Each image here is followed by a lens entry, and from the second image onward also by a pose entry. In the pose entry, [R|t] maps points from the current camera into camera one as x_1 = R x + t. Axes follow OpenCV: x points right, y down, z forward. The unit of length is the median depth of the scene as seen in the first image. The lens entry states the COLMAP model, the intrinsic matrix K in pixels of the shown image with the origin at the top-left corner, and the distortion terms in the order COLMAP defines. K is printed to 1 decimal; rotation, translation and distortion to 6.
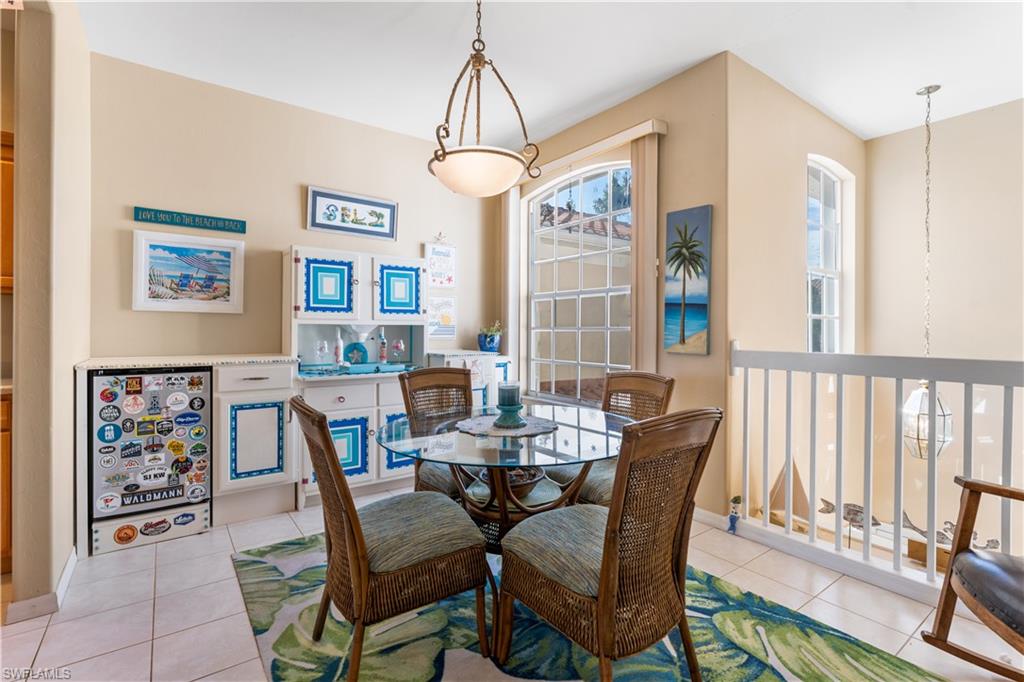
lens RADIAL K [[470.6, 0, 514.0], [0, 470.6, 333.5], [0, 0, 1]] dist [-0.001719, 0.000112]
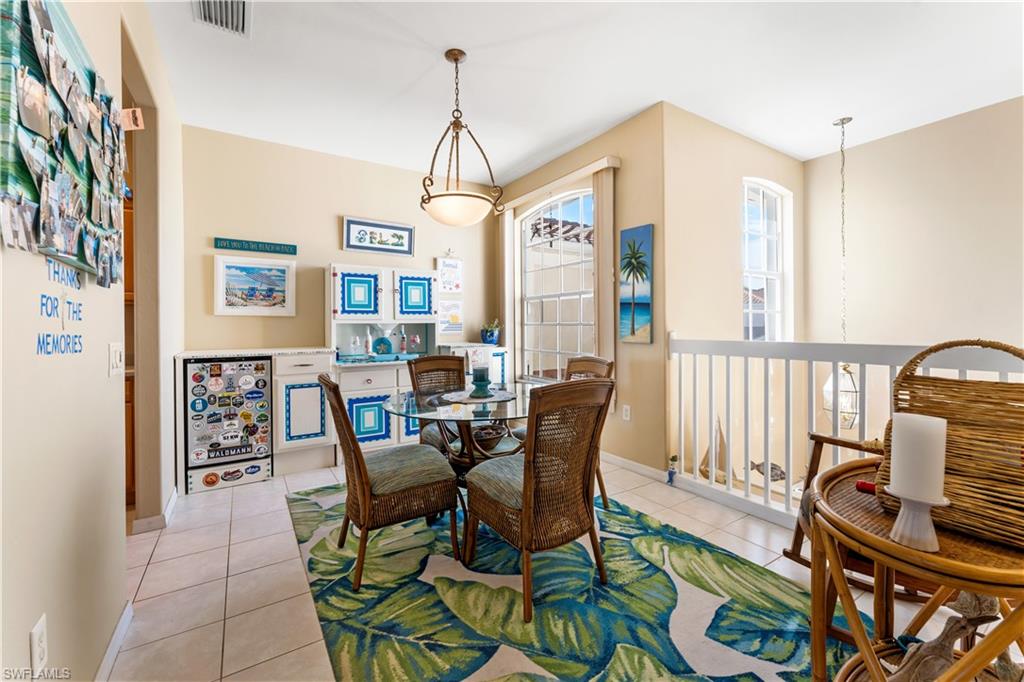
lens RADIAL K [[416.3, 0, 512.1], [0, 416.3, 329.2], [0, 0, 1]] dist [0.002721, -0.000071]
pose [[0.997832, -0.013507, -0.064412, 0.117898], [0.013438, 0.999909, -0.001510, 0.004149], [0.064427, 0.000641, 0.997922, -0.138581]]
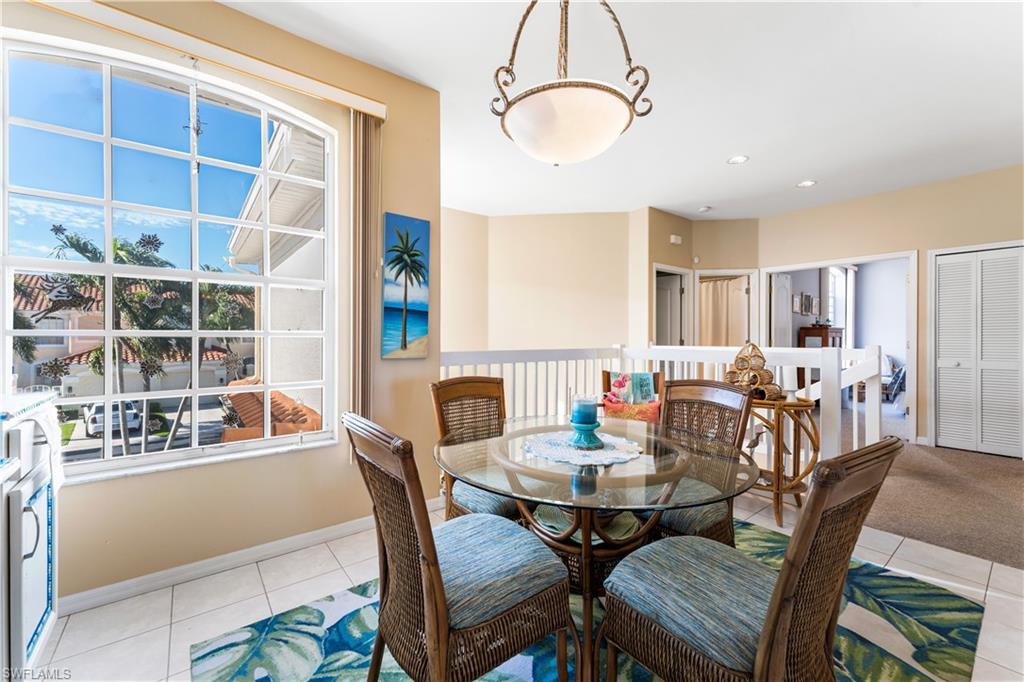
lens RADIAL K [[416.3, 0, 512.1], [0, 416.3, 329.2], [0, 0, 1]] dist [0.002721, -0.000071]
pose [[-0.033974, 0.006319, 0.999403, -0.587033], [0.004338, 0.999972, -0.006175, -0.015026], [-0.999413, 0.004126, -0.034001, 0.868932]]
